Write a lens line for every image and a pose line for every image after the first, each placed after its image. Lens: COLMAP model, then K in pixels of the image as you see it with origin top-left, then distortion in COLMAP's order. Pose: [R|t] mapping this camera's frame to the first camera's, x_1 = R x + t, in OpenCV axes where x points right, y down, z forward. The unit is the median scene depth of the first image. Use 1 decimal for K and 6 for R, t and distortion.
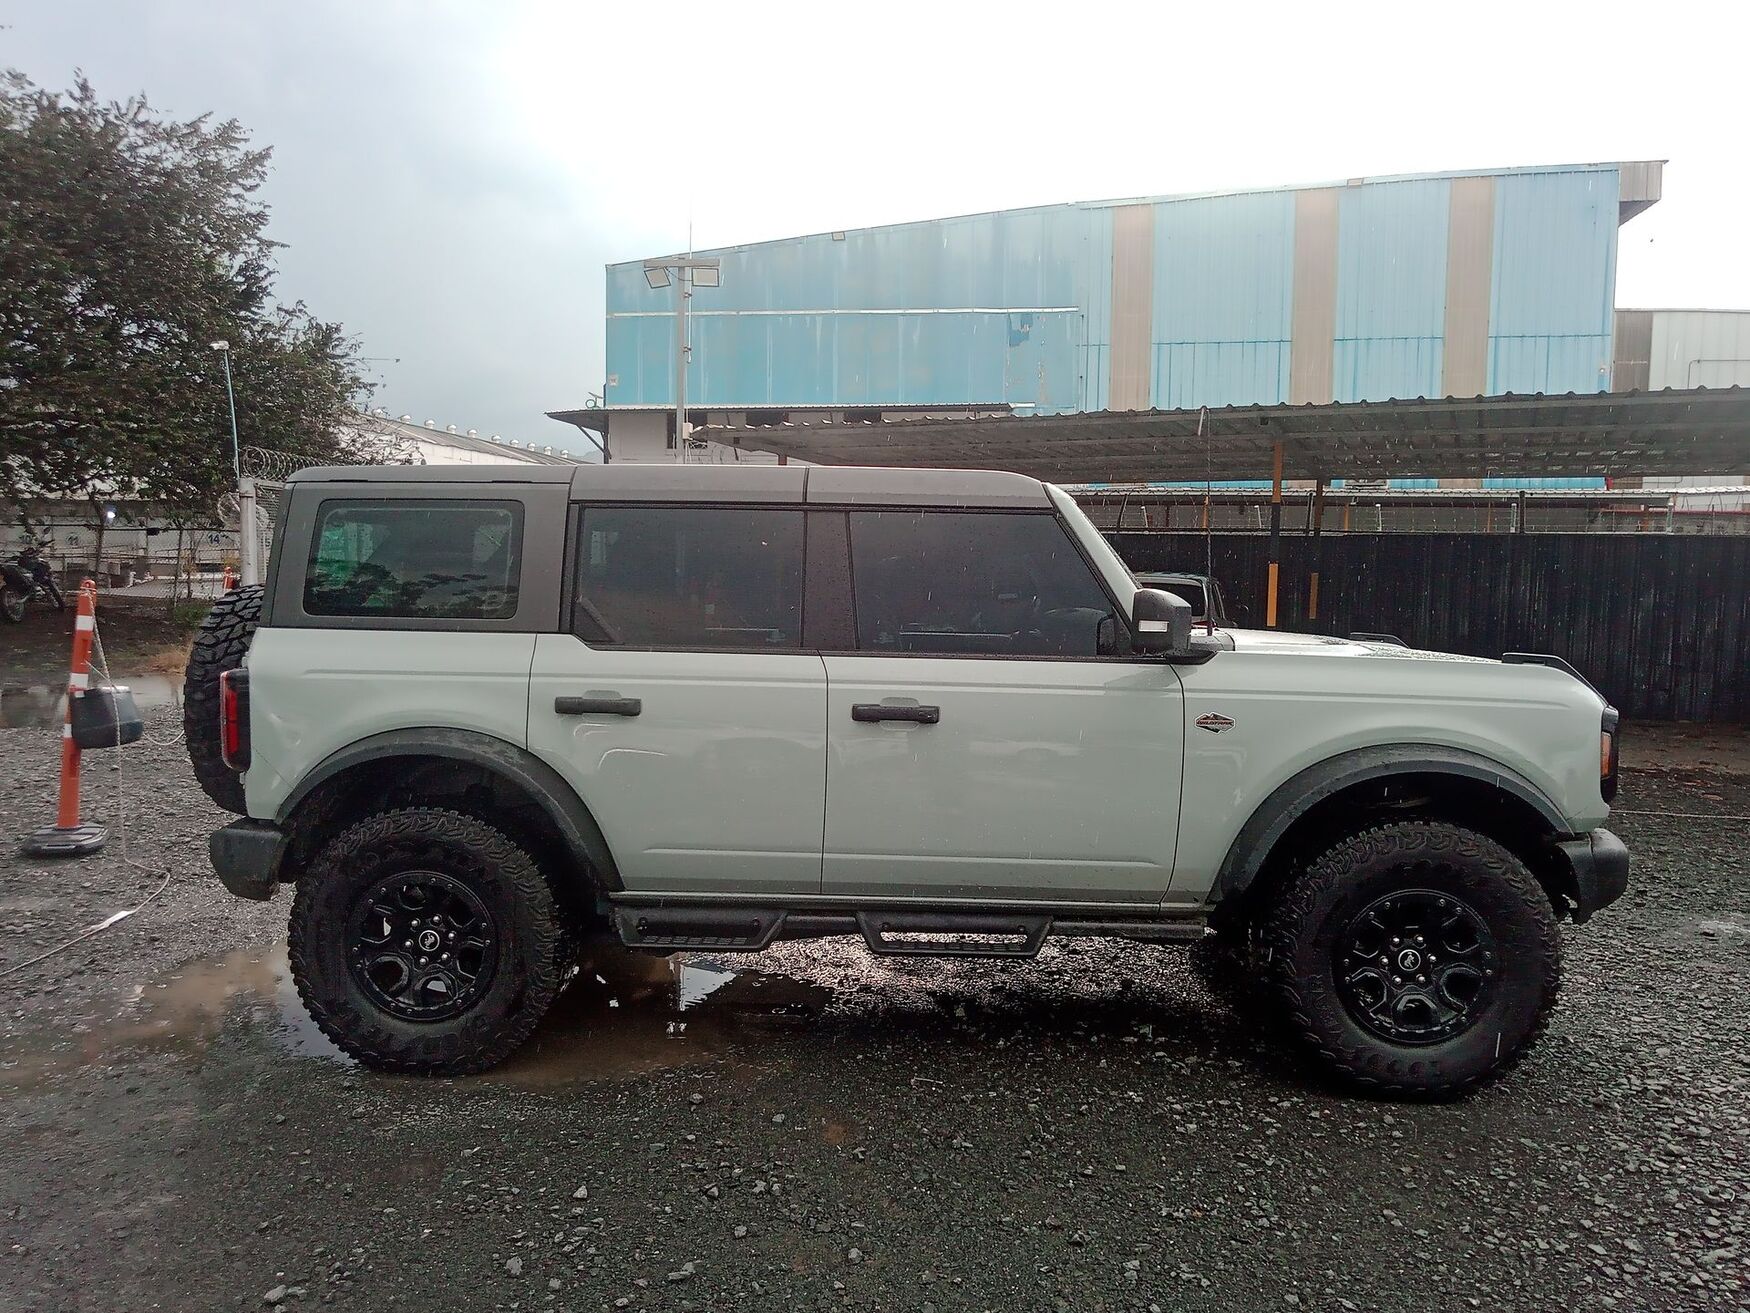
lens RADIAL K [[1338.9, 0, 863.9], [0, 1338.9, 658.8], [0, 0, 1]] dist [0.011803, -0.009438]
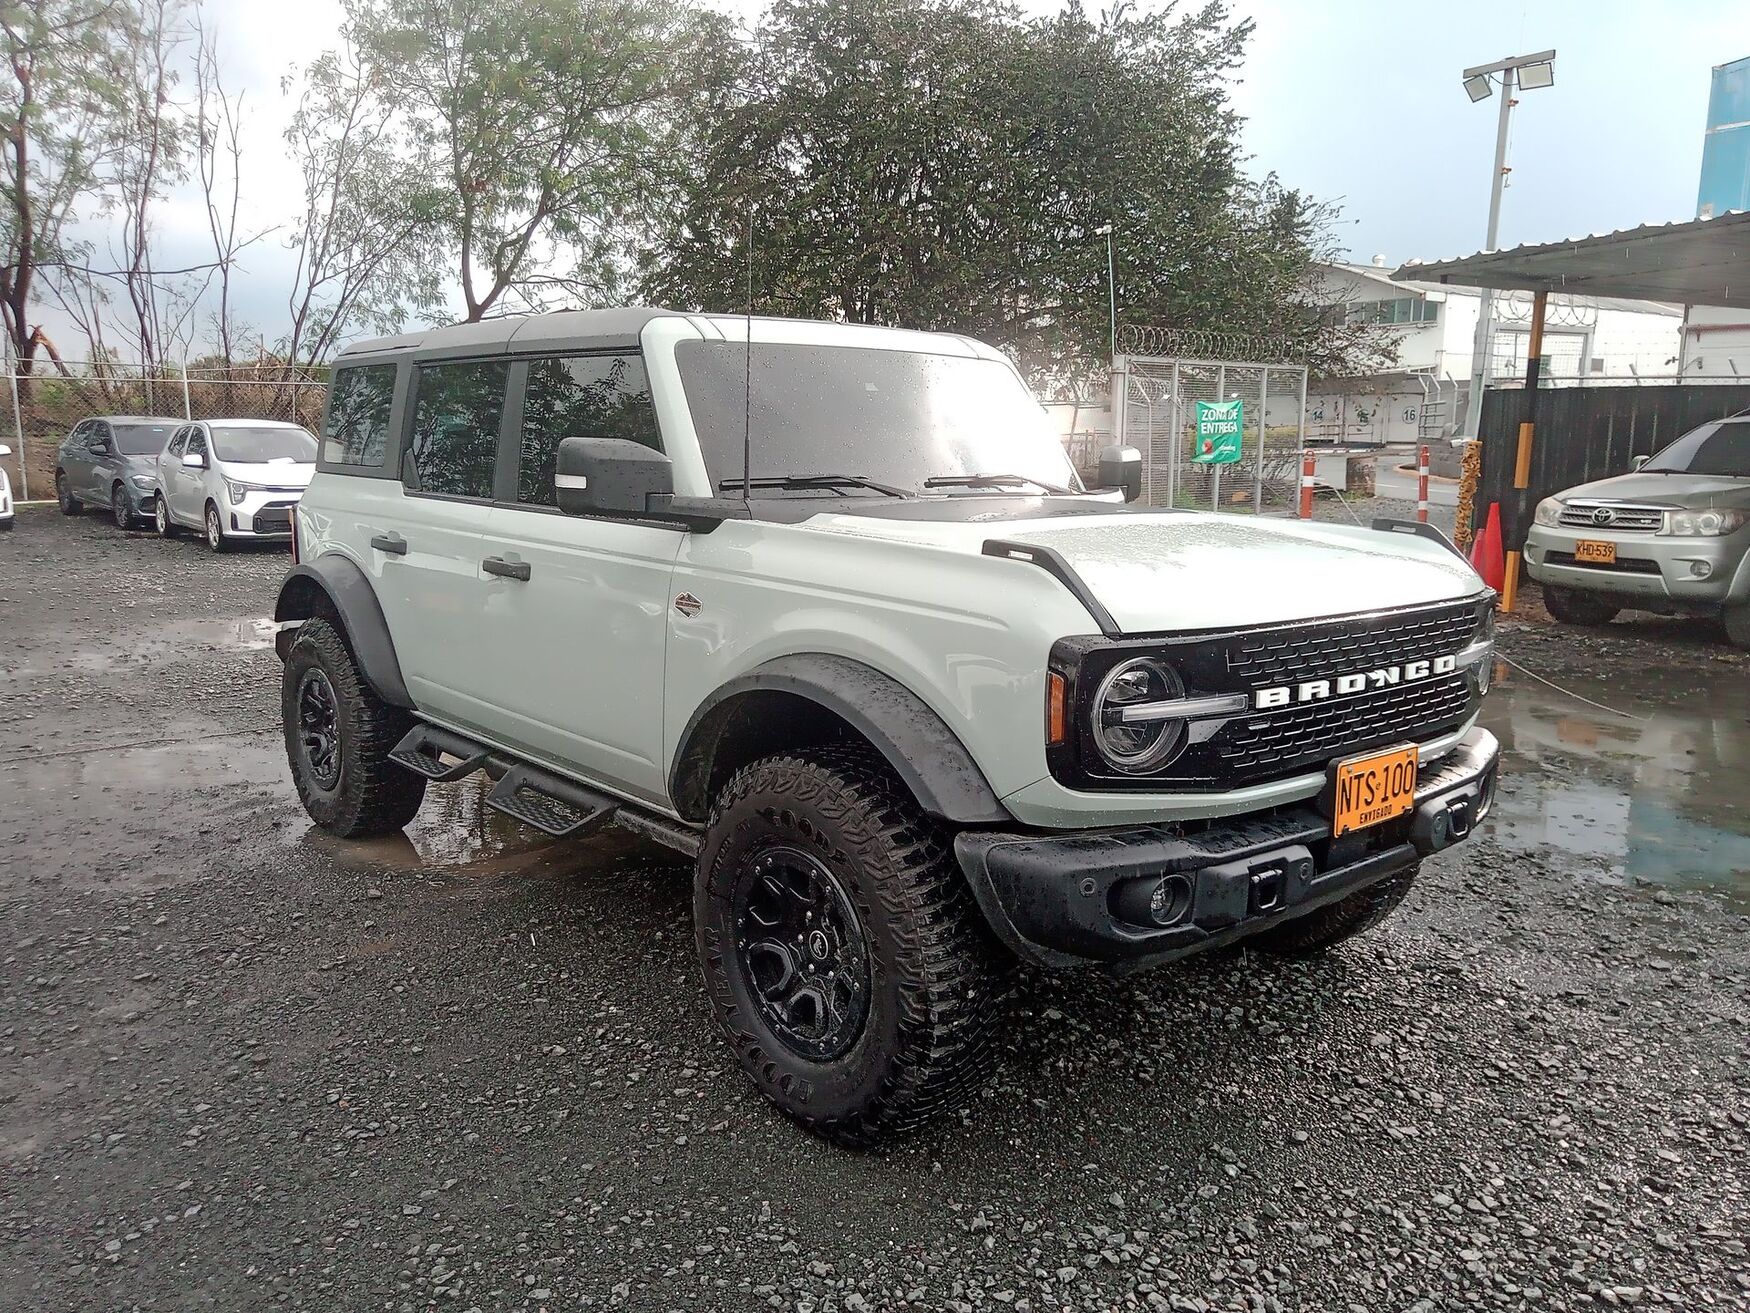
lens RADIAL K [[1338.9, 0, 863.9], [0, 1338.9, 658.8], [0, 0, 1]] dist [0.011803, -0.009438]
pose [[0.691589, 0.113701, -0.713286, 0.136467], [-0.048341, 0.992604, 0.111355, -0.002236], [0.720672, -0.042530, 0.691970, 0.075075]]
